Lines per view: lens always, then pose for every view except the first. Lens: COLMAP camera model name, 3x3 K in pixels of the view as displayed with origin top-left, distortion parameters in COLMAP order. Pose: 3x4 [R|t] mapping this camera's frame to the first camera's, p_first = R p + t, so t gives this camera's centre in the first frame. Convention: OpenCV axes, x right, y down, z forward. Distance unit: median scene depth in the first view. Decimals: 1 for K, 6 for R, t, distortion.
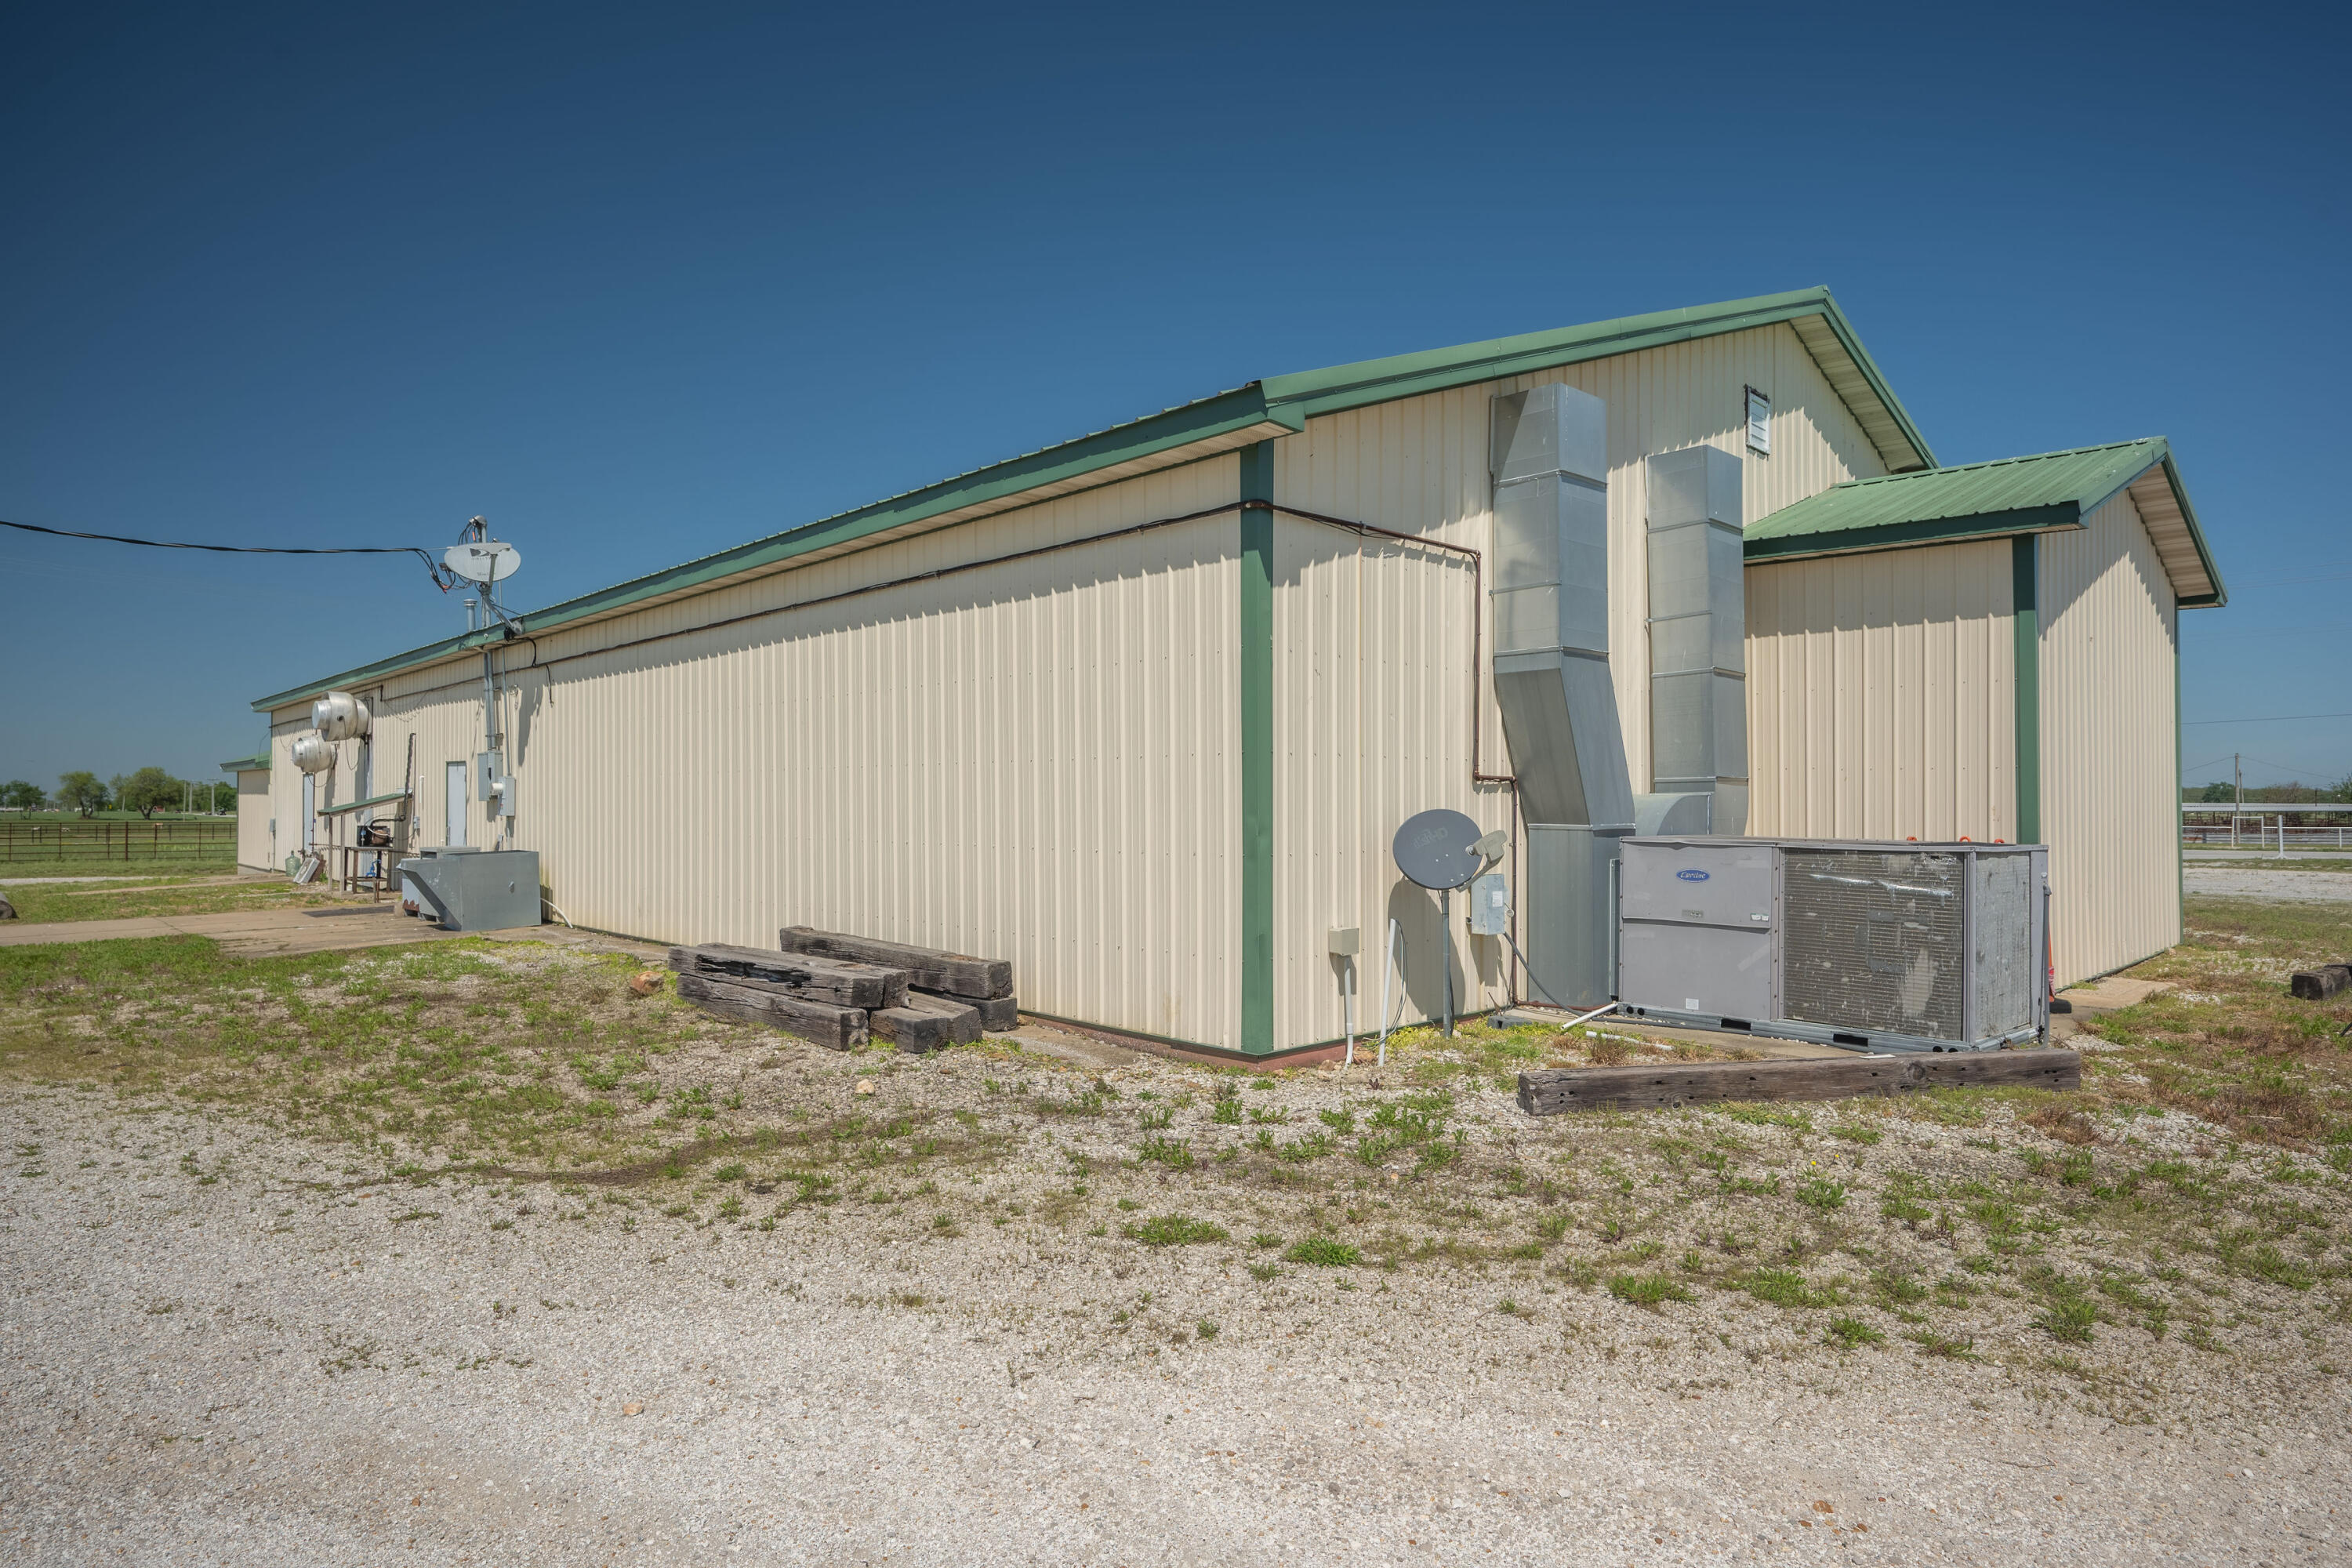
lens RADIAL K [[1305.8, 0, 1174.1], [0, 1305.8, 796.8], [0, 0, 1]] dist [0.000044, 0.001356]
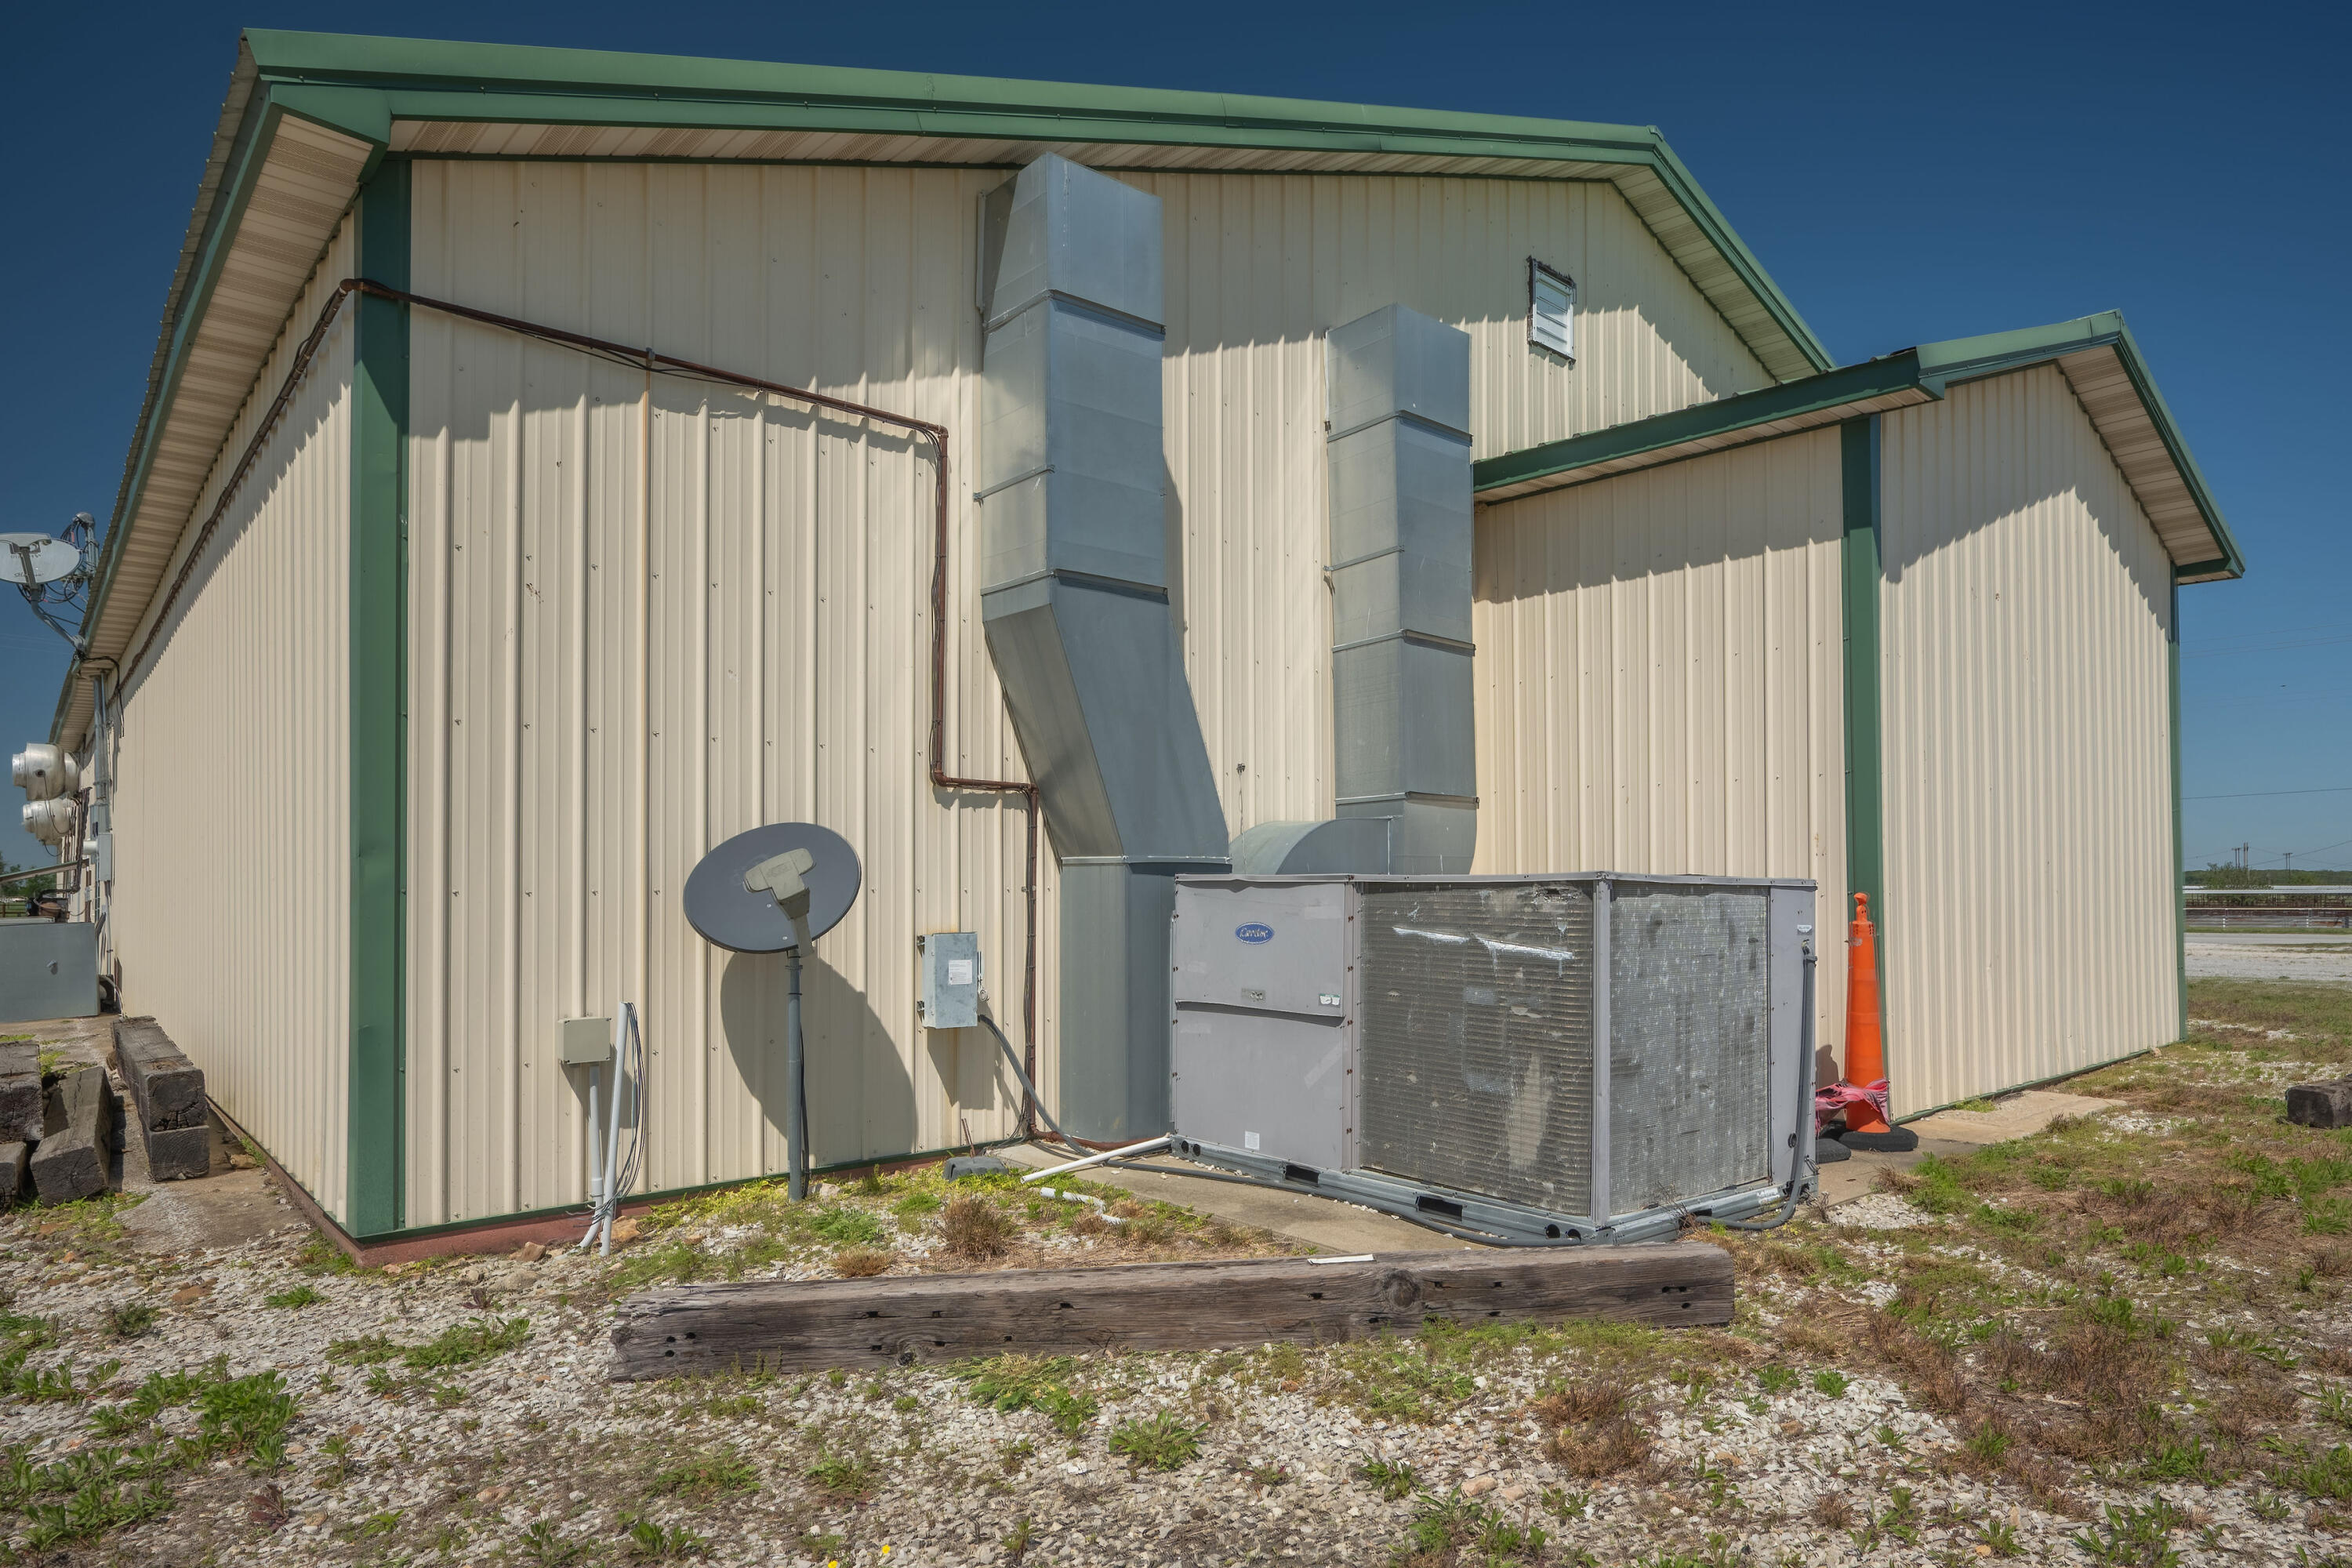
lens RADIAL K [[1345.7, 0, 1233.0], [0, 1345.7, 871.6], [0, 0, 1]] dist [0.005239, -0.002375]
pose [[0.999563, -0.003442, -0.029364, 0.394906], [0.003135, 0.999940, -0.010488, 0.036688], [0.029398, 0.010392, 0.999514, 0.348947]]
